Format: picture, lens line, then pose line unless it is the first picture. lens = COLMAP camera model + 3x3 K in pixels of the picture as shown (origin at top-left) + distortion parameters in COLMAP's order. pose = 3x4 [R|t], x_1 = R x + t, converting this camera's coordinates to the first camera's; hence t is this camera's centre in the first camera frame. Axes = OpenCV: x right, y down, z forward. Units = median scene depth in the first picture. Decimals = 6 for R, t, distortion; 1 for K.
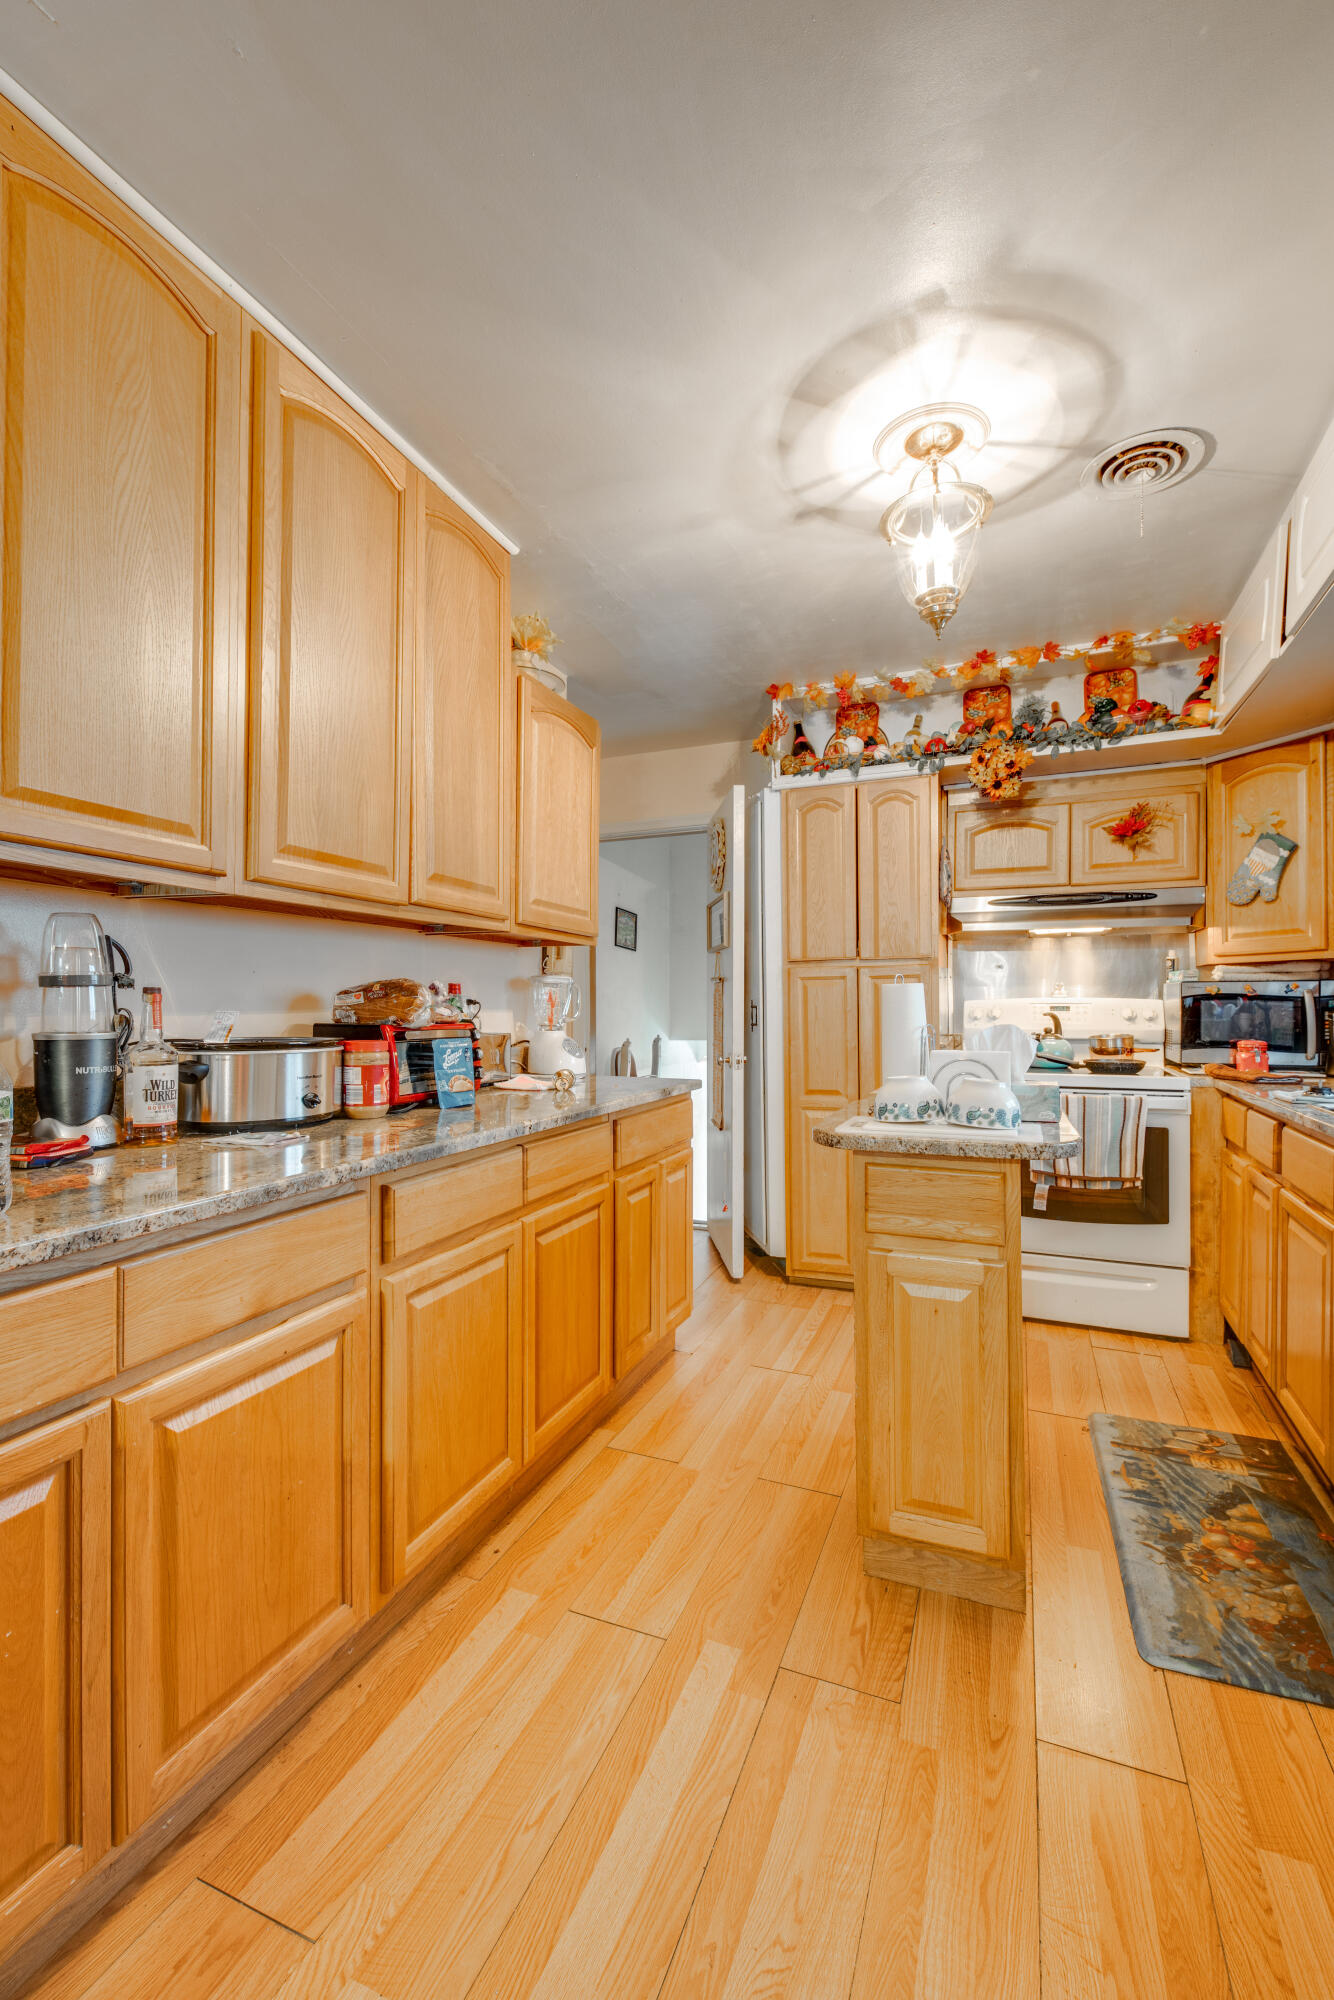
lens RADIAL K [[851.8, 0, 664.6], [0, 851.8, 1011.0], [0, 0, 1]] dist [0.015025, -0.004577]
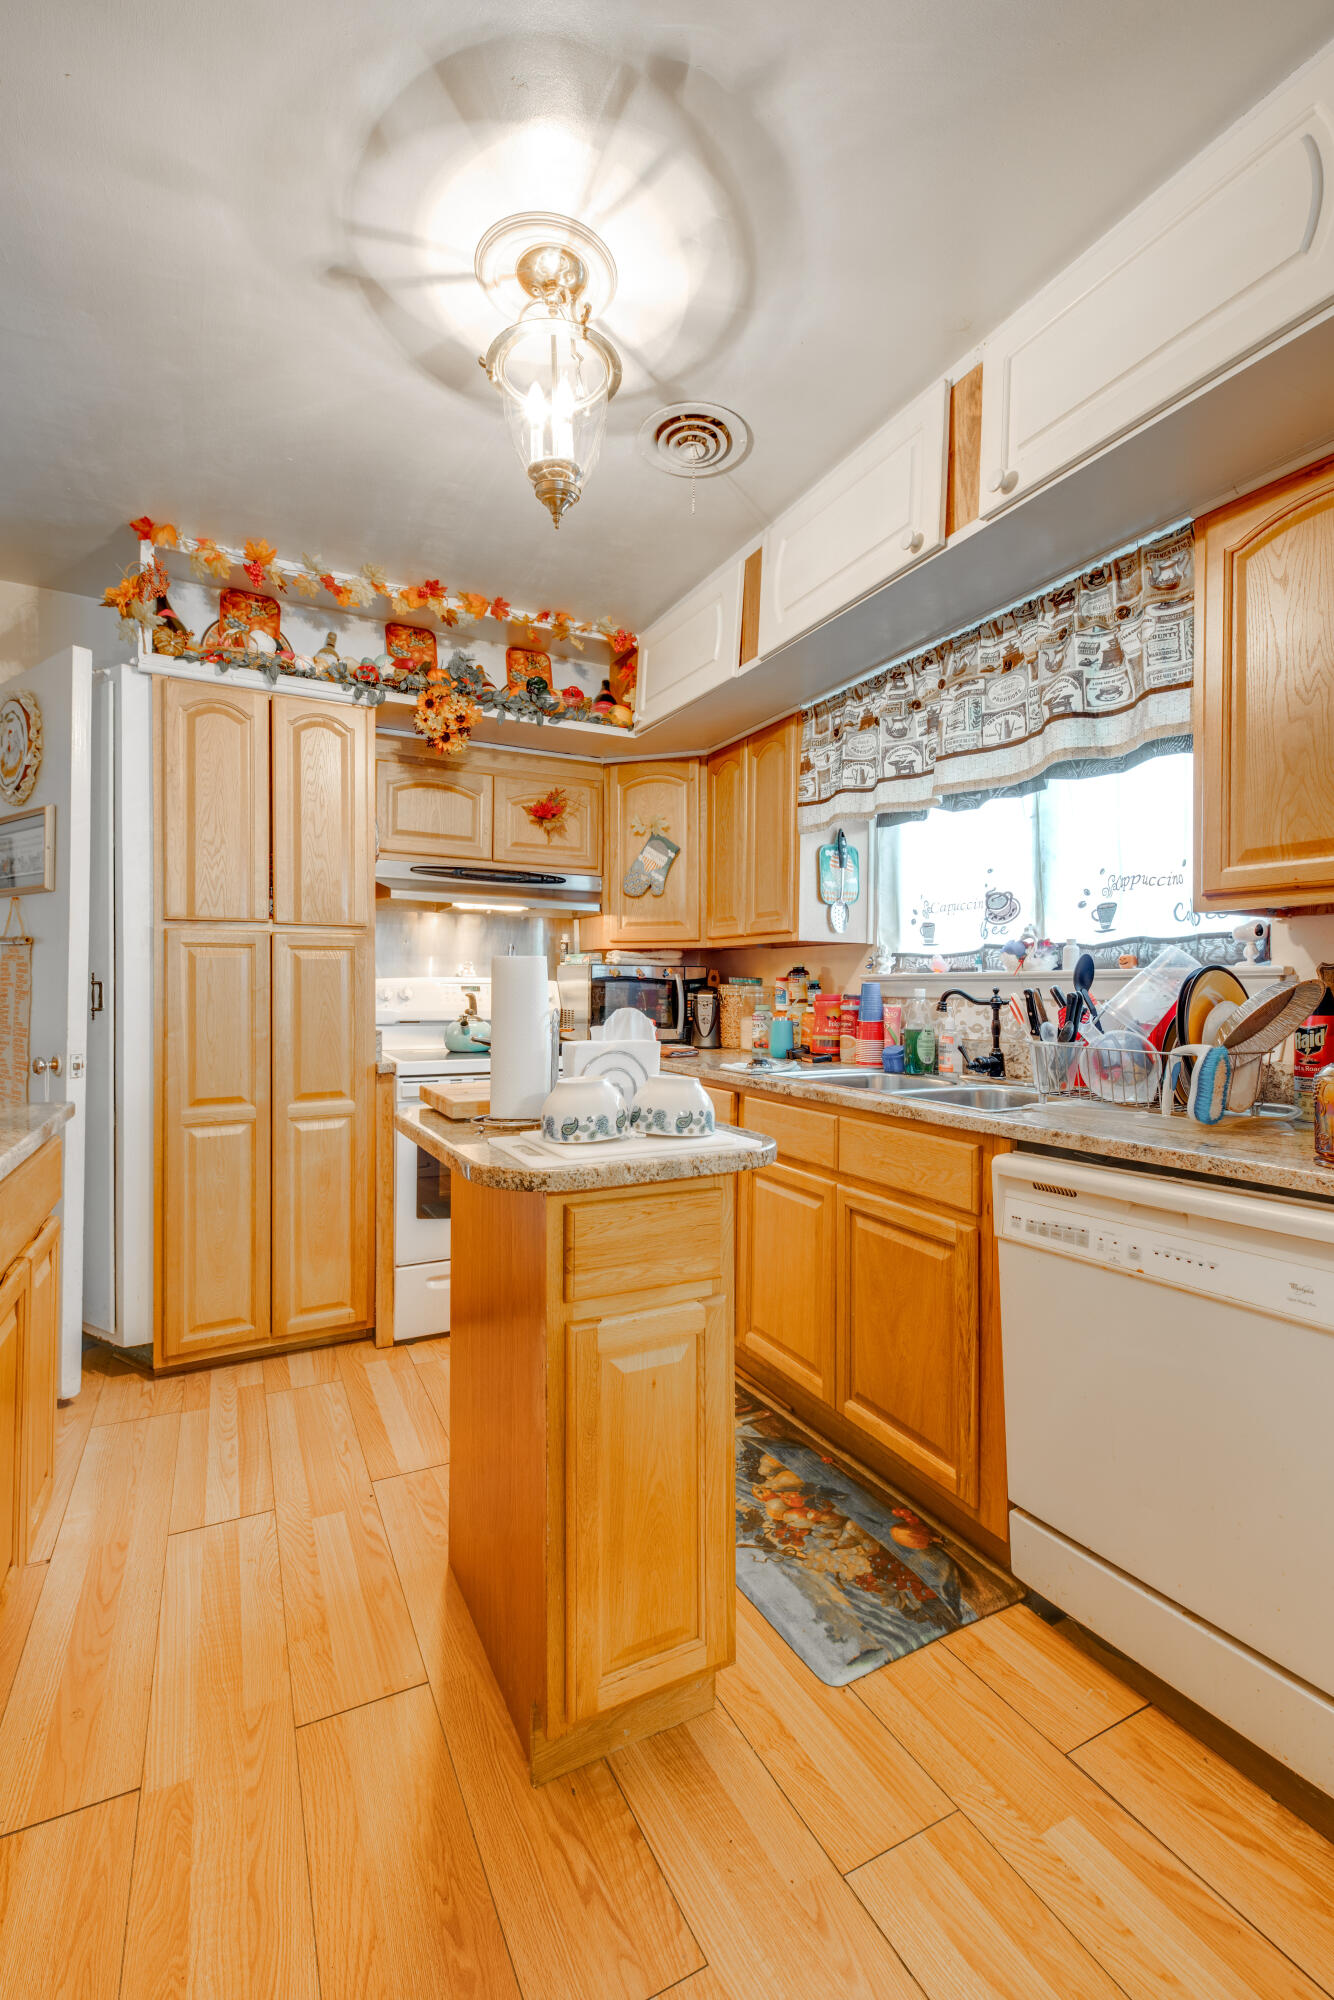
lens RADIAL K [[851.8, 0, 666.0], [0, 851.8, 983.4], [0, 0, 1]] dist [0.015025, -0.004577]
pose [[0.653424, 0.012201, 0.756893, -0.157634], [-0.005977, 0.999922, -0.010958, 0.000248], [-0.756968, 0.002637, 0.653447, 0.296690]]
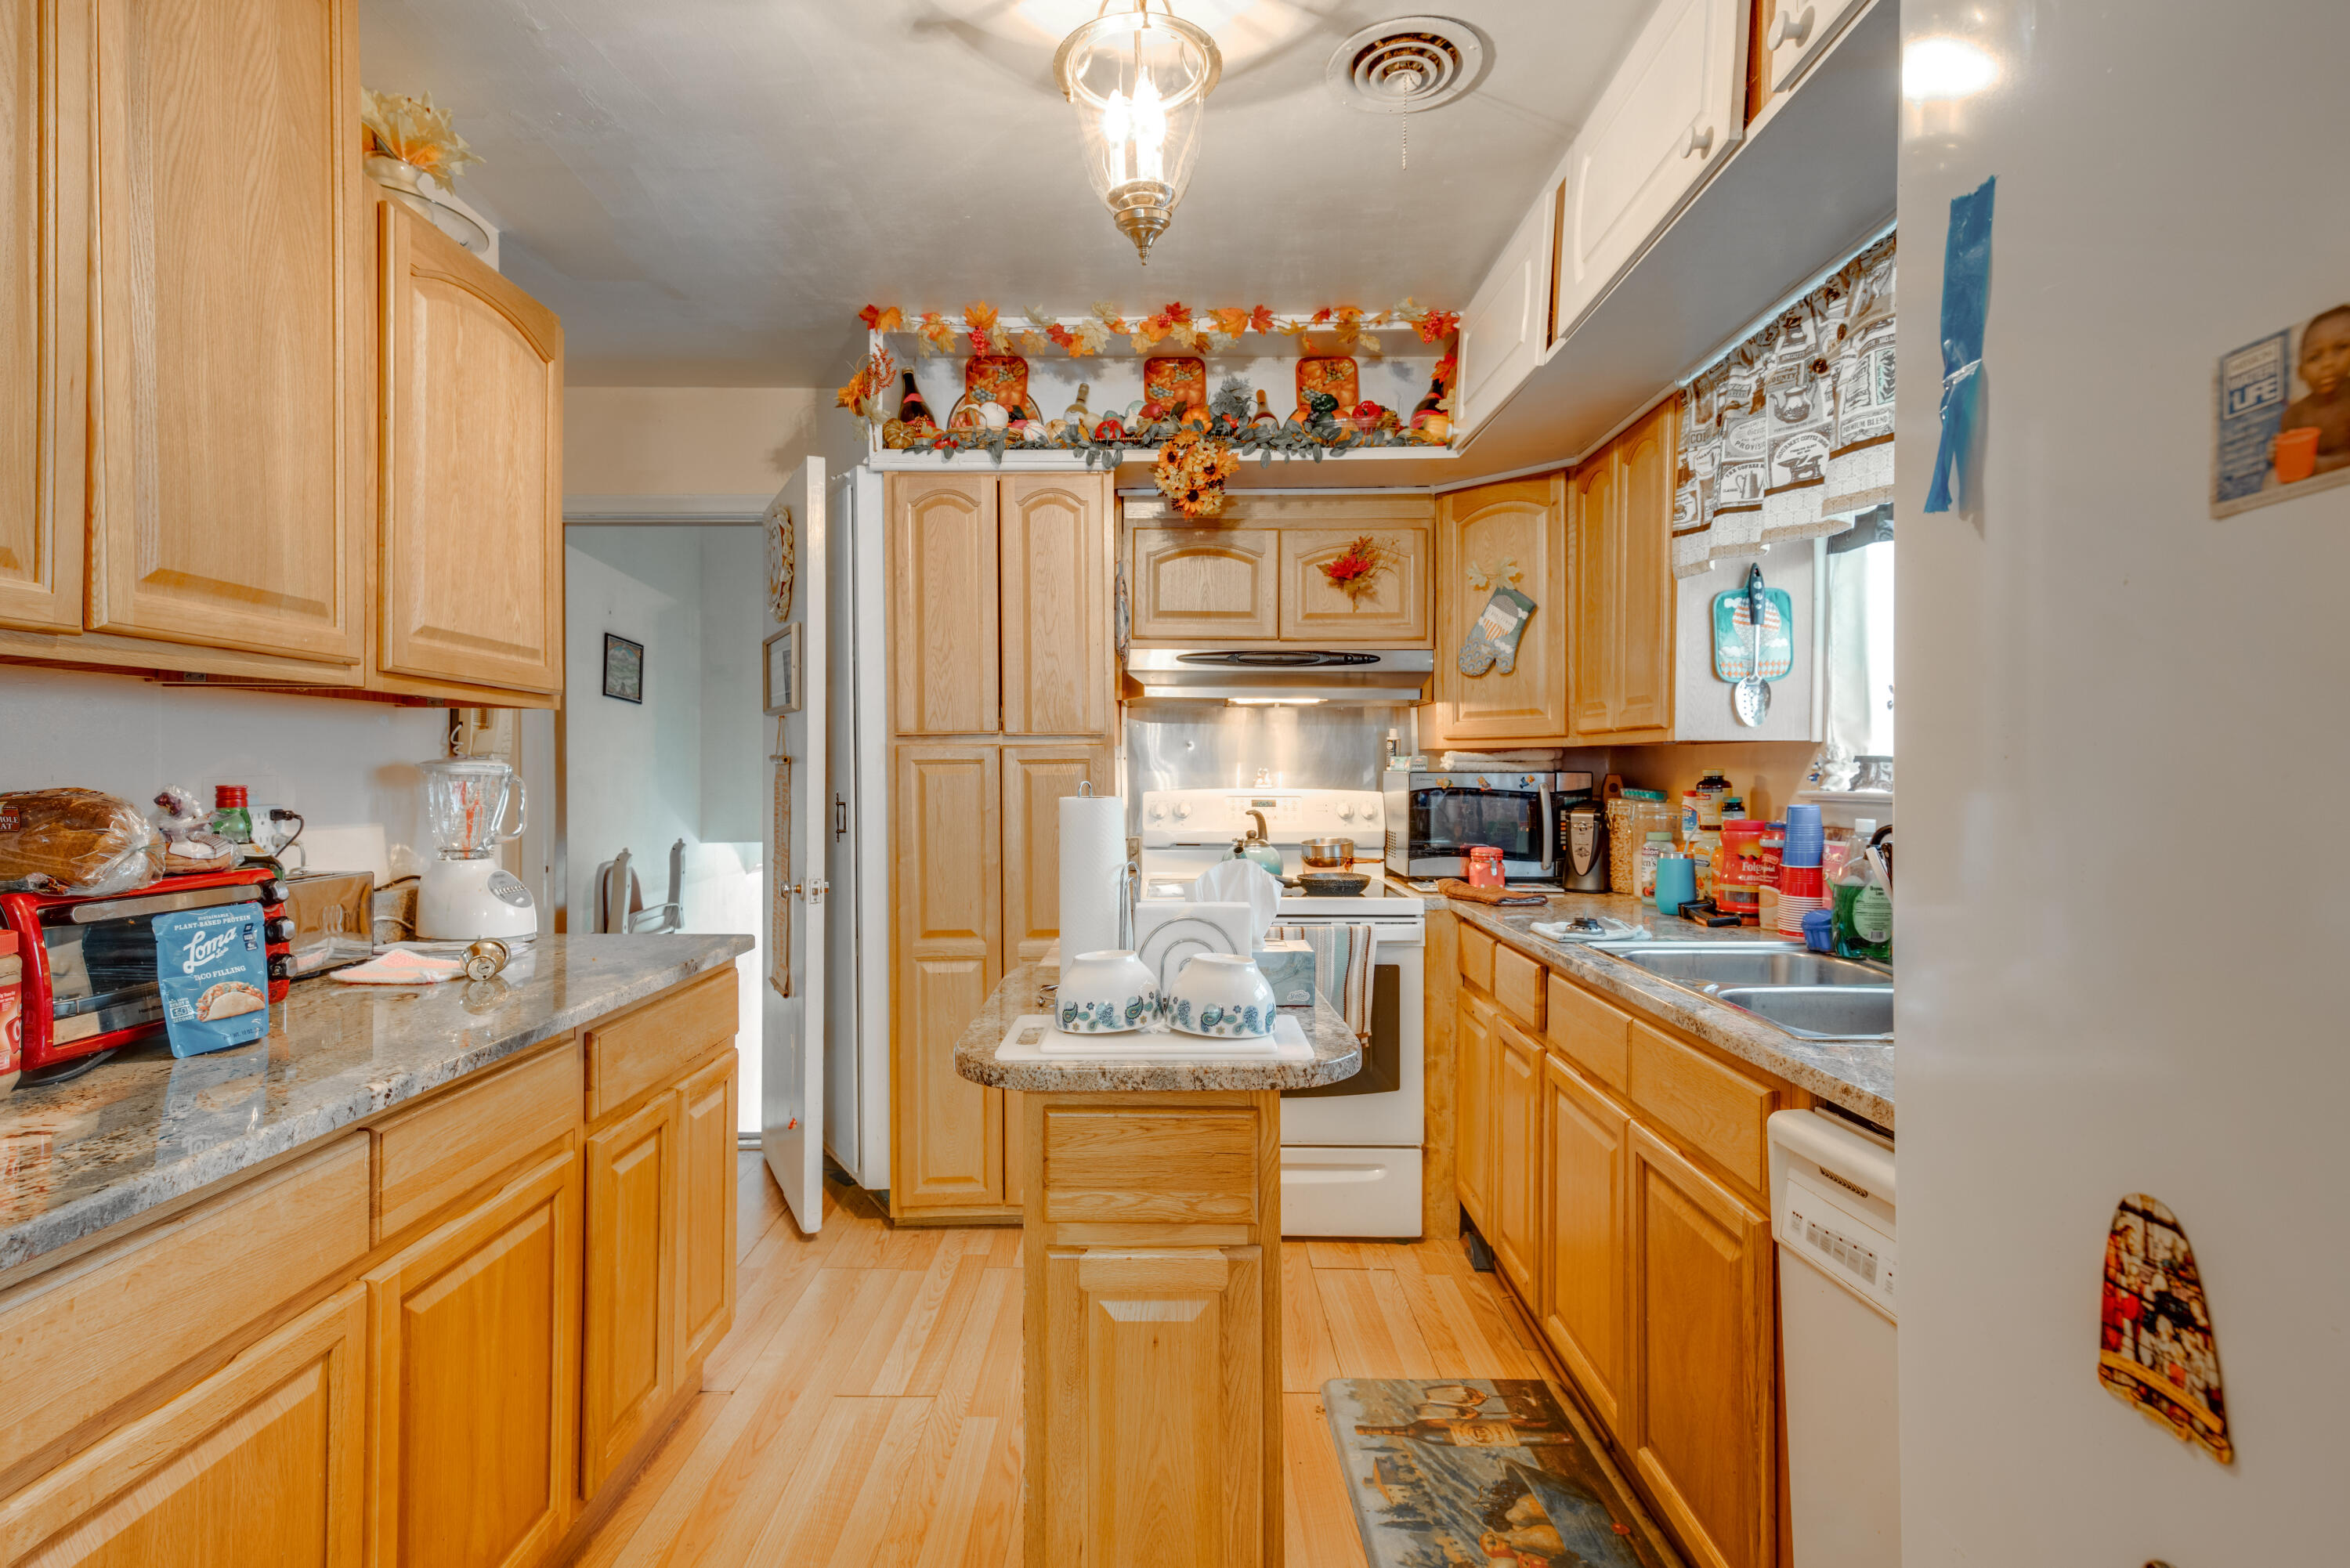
lens RADIAL K [[1156.5, 0, 1159.5], [0, 1156.5, 780.7], [0, 0, 1]] dist [0.036617, -0.003210]
pose [[0.928646, 0.000682, 0.370967, 0.004398], [-0.001688, 0.999996, 0.002388, -0.034330], [-0.370964, -0.002844, 0.928643, 0.131469]]
